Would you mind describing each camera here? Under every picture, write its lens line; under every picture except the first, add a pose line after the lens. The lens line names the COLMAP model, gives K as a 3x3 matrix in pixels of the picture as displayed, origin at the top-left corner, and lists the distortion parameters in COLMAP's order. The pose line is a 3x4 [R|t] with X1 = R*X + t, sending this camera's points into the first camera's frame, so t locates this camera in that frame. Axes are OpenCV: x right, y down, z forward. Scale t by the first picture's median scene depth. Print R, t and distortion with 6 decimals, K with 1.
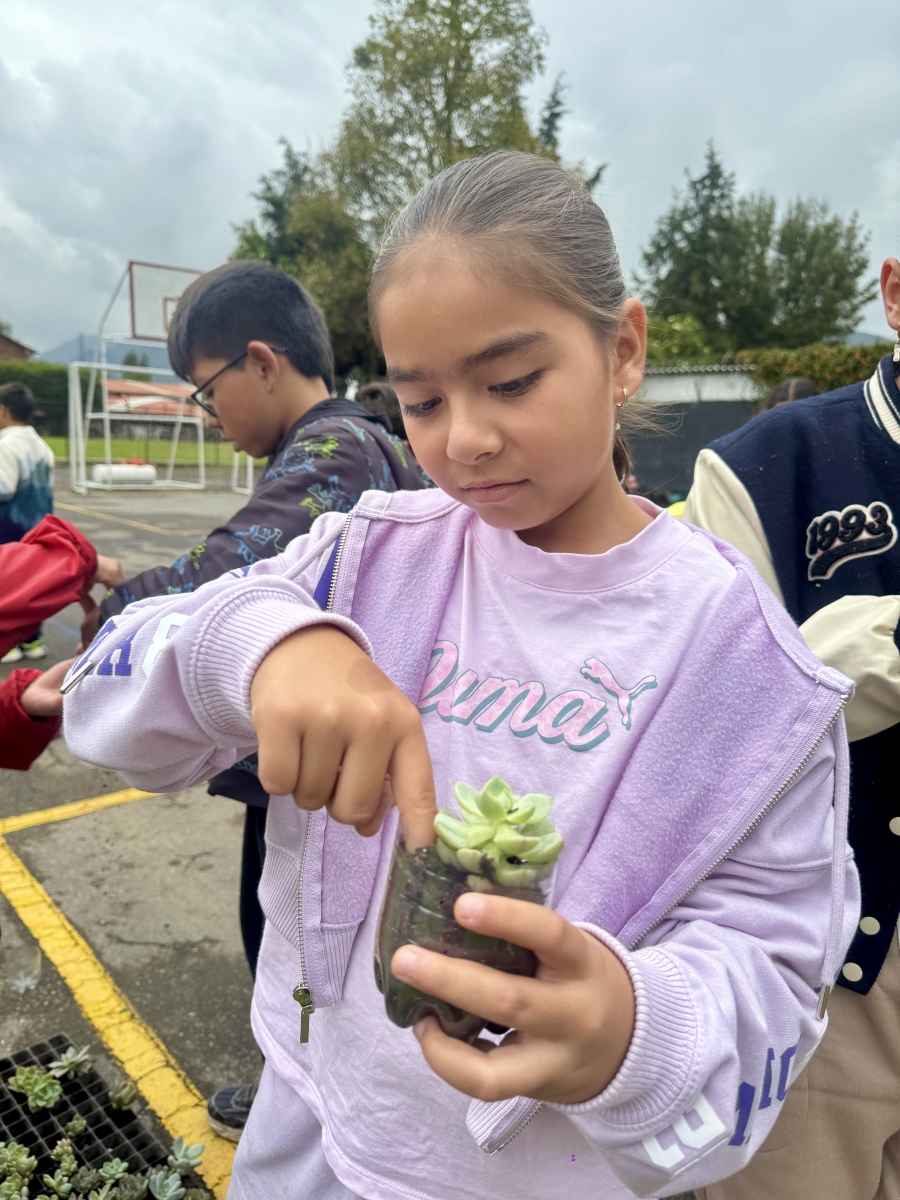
lens RADIAL K [[858.5, 0, 451.5], [0, 858.5, 594.2], [0, 0, 1]] dist [-0.002108, -0.002093]
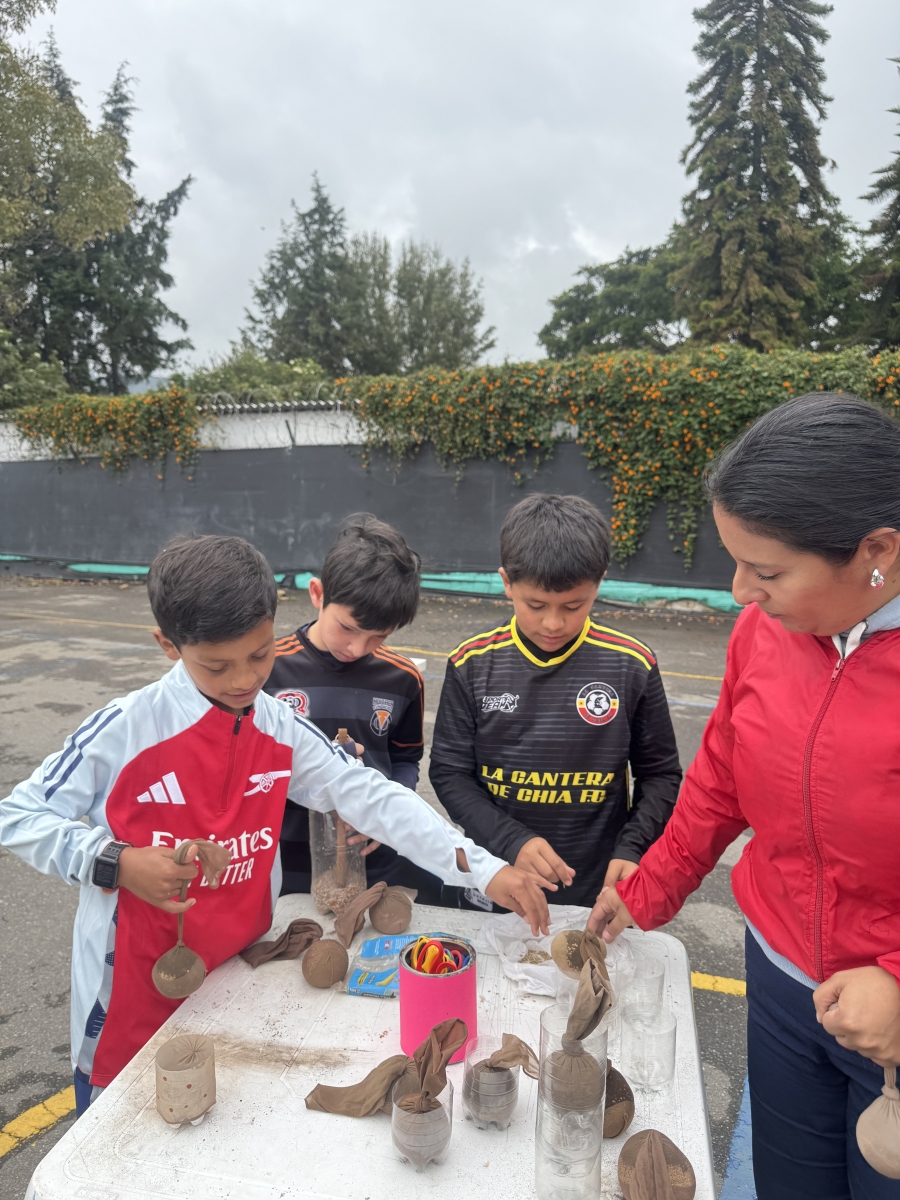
lens RADIAL K [[858.5, 0, 447.5], [0, 858.5, 601.0], [0, 0, 1]] dist [-0.002108, -0.002093]
pose [[0.925813, -0.082320, 0.368909, 0.051764], [0.101121, 0.994363, -0.031886, -0.022791], [-0.364205, 0.066825, 0.928918, 0.111972]]
